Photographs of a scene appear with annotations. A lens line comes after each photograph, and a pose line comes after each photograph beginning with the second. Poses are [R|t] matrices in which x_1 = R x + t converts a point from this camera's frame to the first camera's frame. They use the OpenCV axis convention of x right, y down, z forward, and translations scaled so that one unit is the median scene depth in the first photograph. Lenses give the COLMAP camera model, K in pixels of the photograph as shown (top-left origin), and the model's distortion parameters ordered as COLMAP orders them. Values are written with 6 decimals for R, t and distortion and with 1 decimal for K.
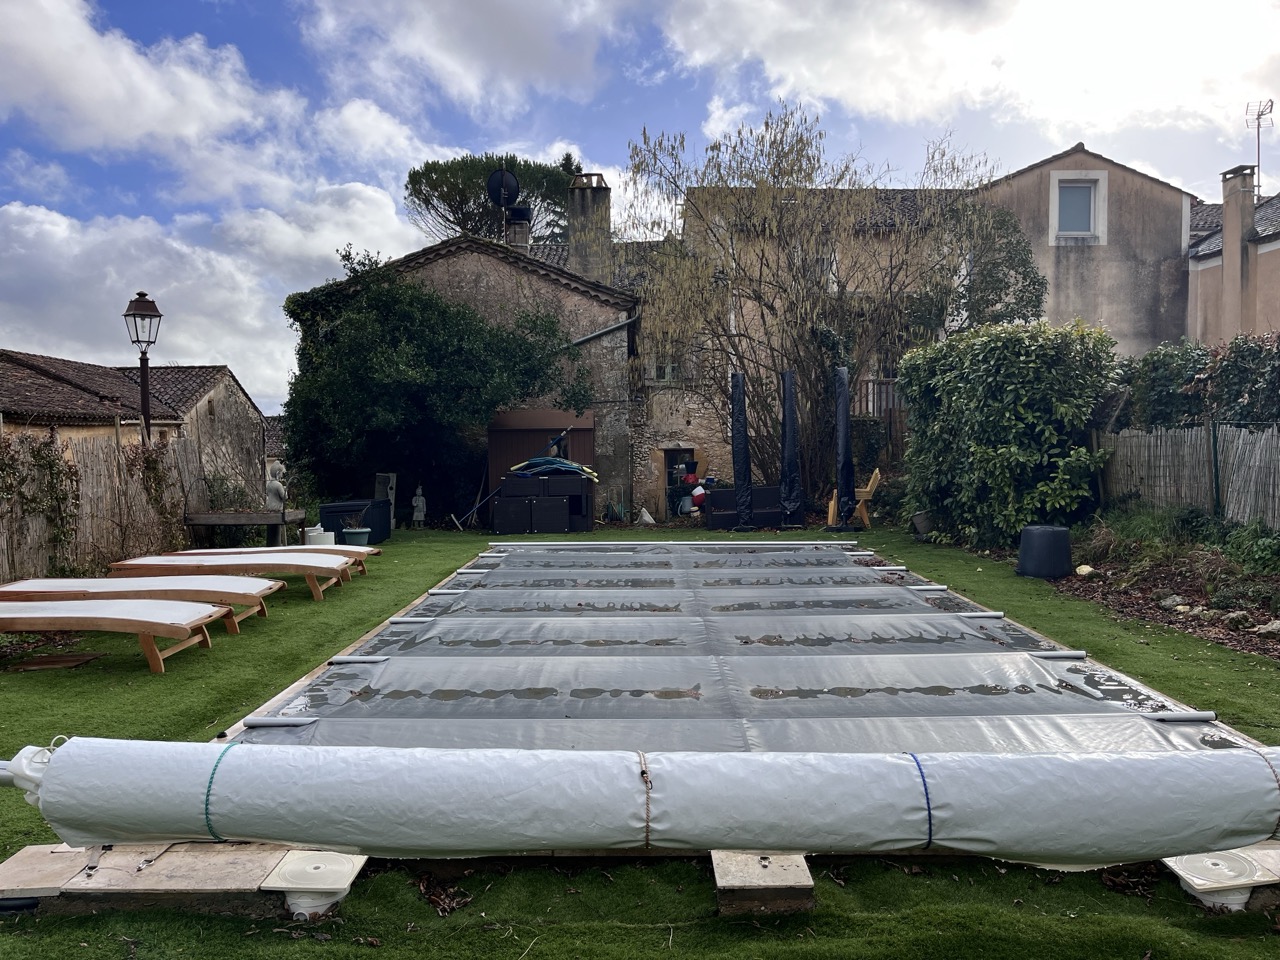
lens RADIAL K [[971.7, 0, 647.2], [0, 971.7, 476.4], [0, 0, 1]] dist [0.068638, -0.094664]
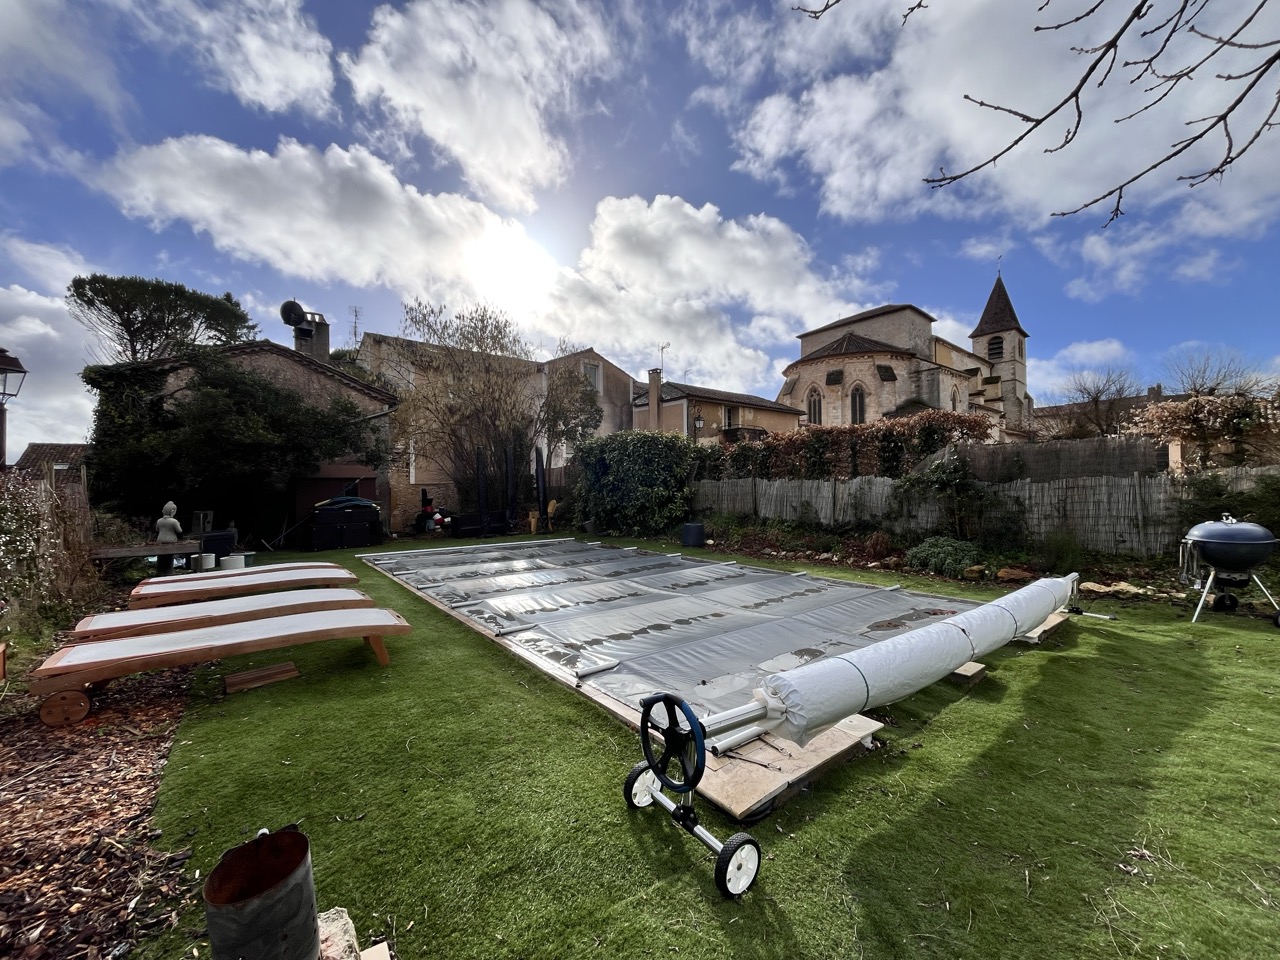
lens RADIAL K [[516.0, 0, 639.3], [0, 516.0, 481.9], [0, 0, 1]] dist [-0.003239, 0.000957]
pose [[0.785682, 0.003794, 0.618619, -0.222404], [0.026542, 0.998854, -0.039836, 0.000517], [-0.618061, 0.047718, 0.784680, 0.092602]]
